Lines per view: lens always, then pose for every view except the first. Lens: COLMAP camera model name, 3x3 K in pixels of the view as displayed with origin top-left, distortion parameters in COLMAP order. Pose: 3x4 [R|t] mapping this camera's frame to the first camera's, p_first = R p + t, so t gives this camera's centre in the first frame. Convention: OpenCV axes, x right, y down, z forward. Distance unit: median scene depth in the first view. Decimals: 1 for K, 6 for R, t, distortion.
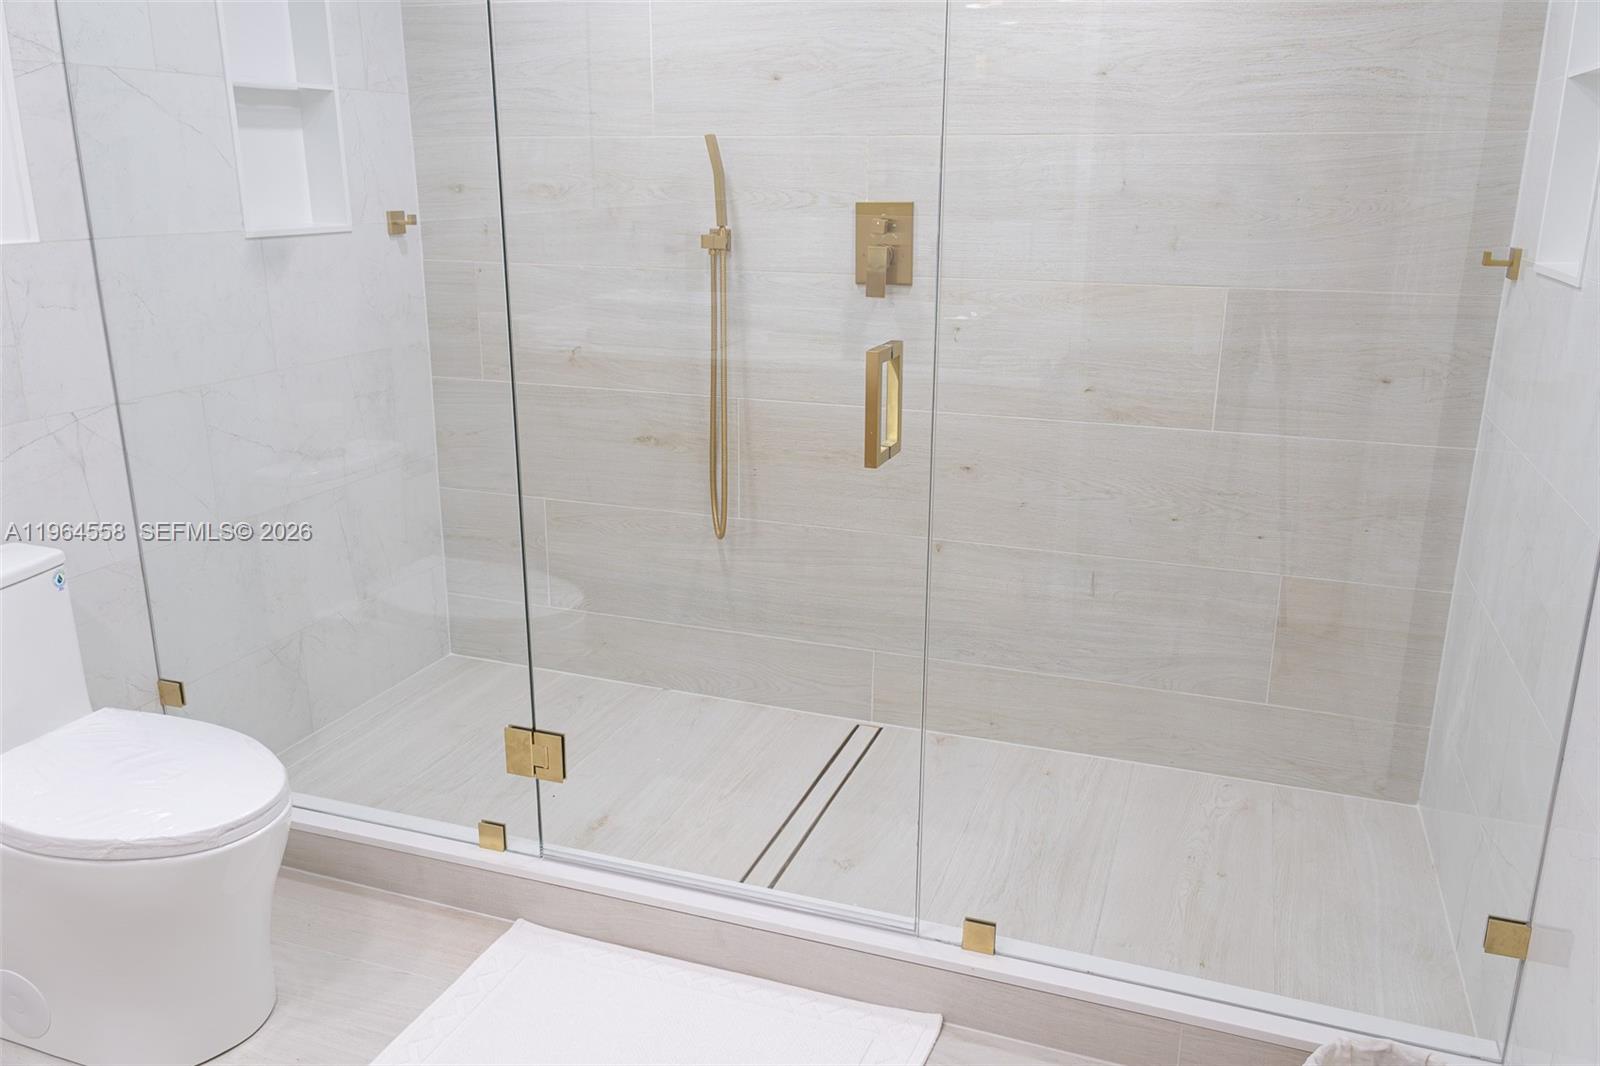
lens RADIAL K [[1233.2, 0, 800.0], [0, 1233.2, 533.0], [0, 0, 1]] dist [0.010827, -0.002513]
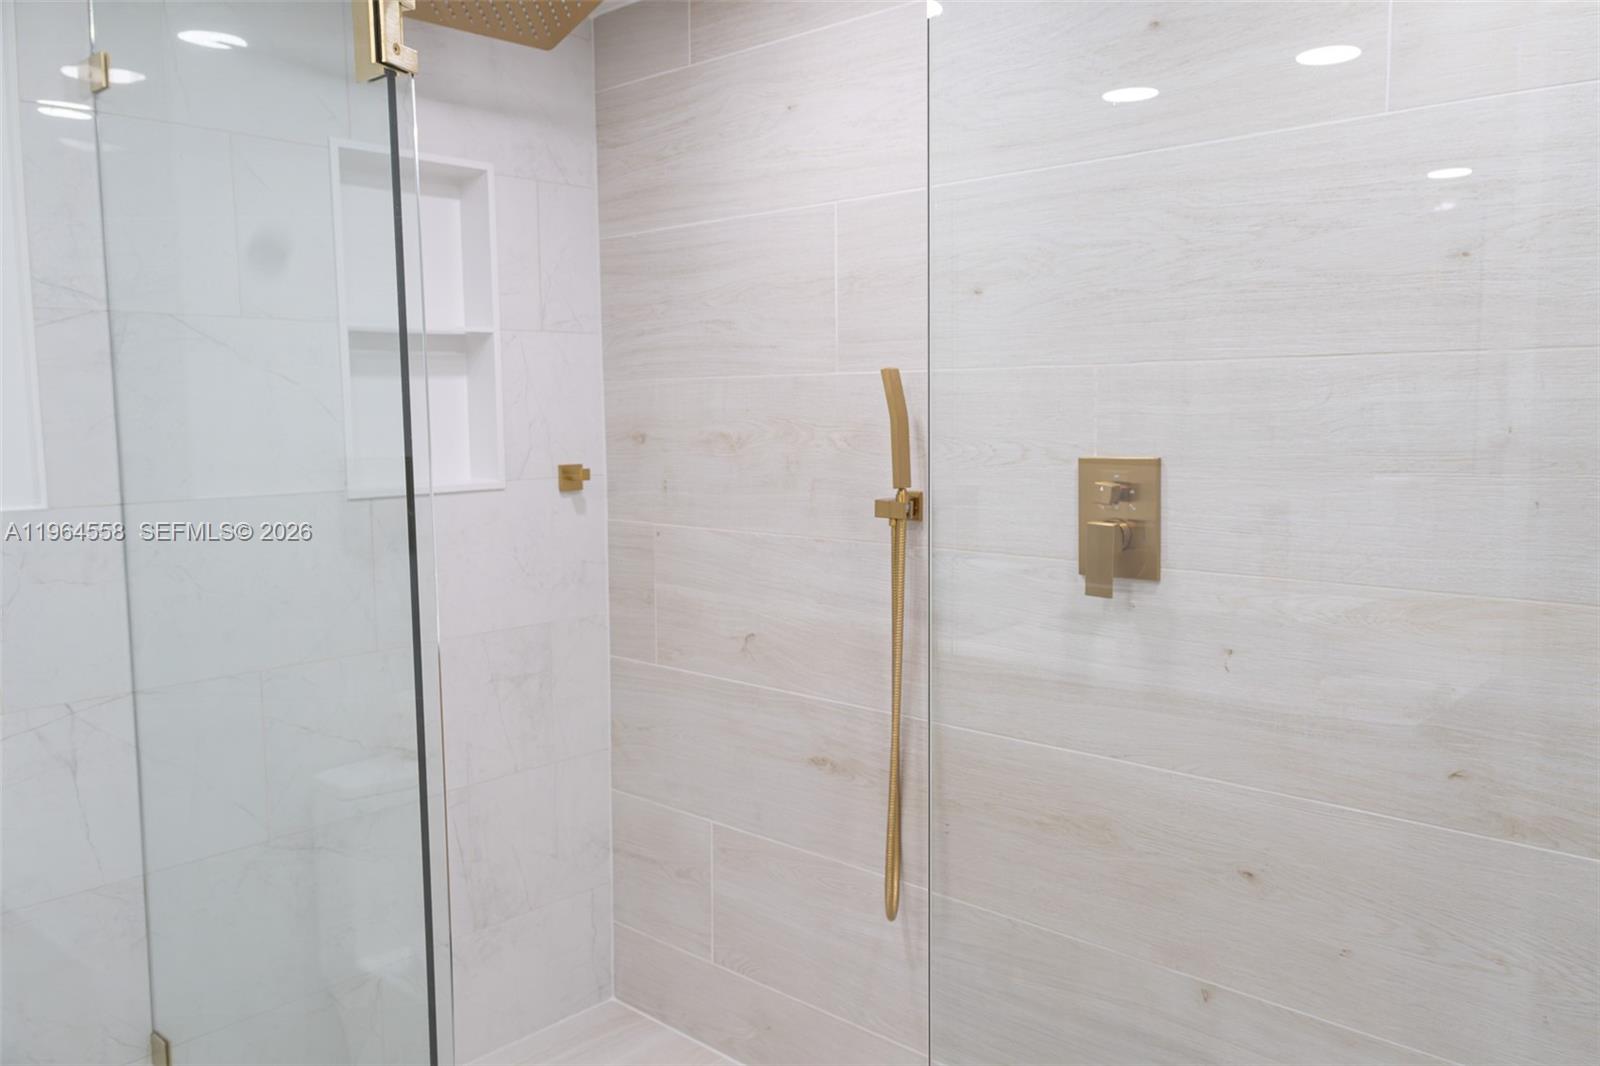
lens RADIAL K [[1232.5, 0, 803.6], [0, 1232.5, 526.4], [0, 0, 1]] dist [0.007453, 0.033104]
pose [[0.922547, 0.022772, -0.385211, 0.166248], [-0.094034, 0.981431, -0.167183, -0.100163], [0.374251, 0.190457, 0.907558, 0.323414]]
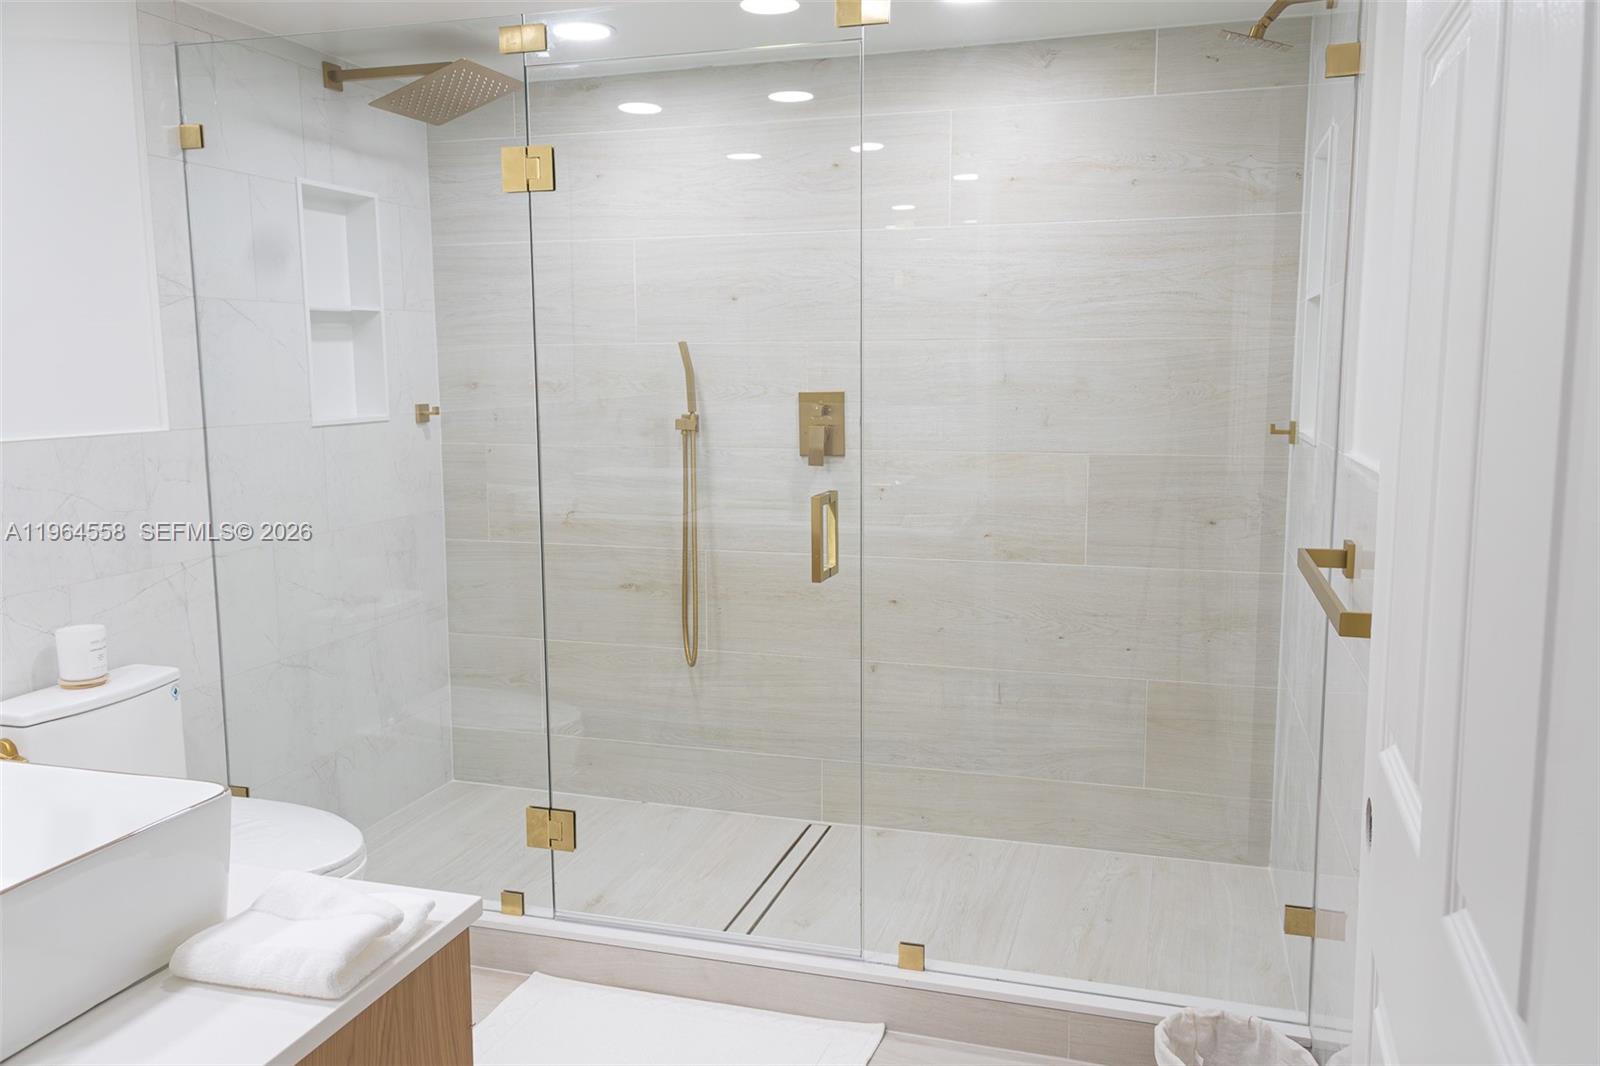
lens RADIAL K [[1233.3, 0, 800.0], [0, 1233.3, 533.0], [0, 0, 1]] dist [-0.000451, -0.003134]
pose [[0.998712, -0.016743, 0.047906, -0.016035], [0.023682, 0.988677, -0.148177, 0.060640], [-0.044882, 0.149120, 0.987800, -0.223245]]
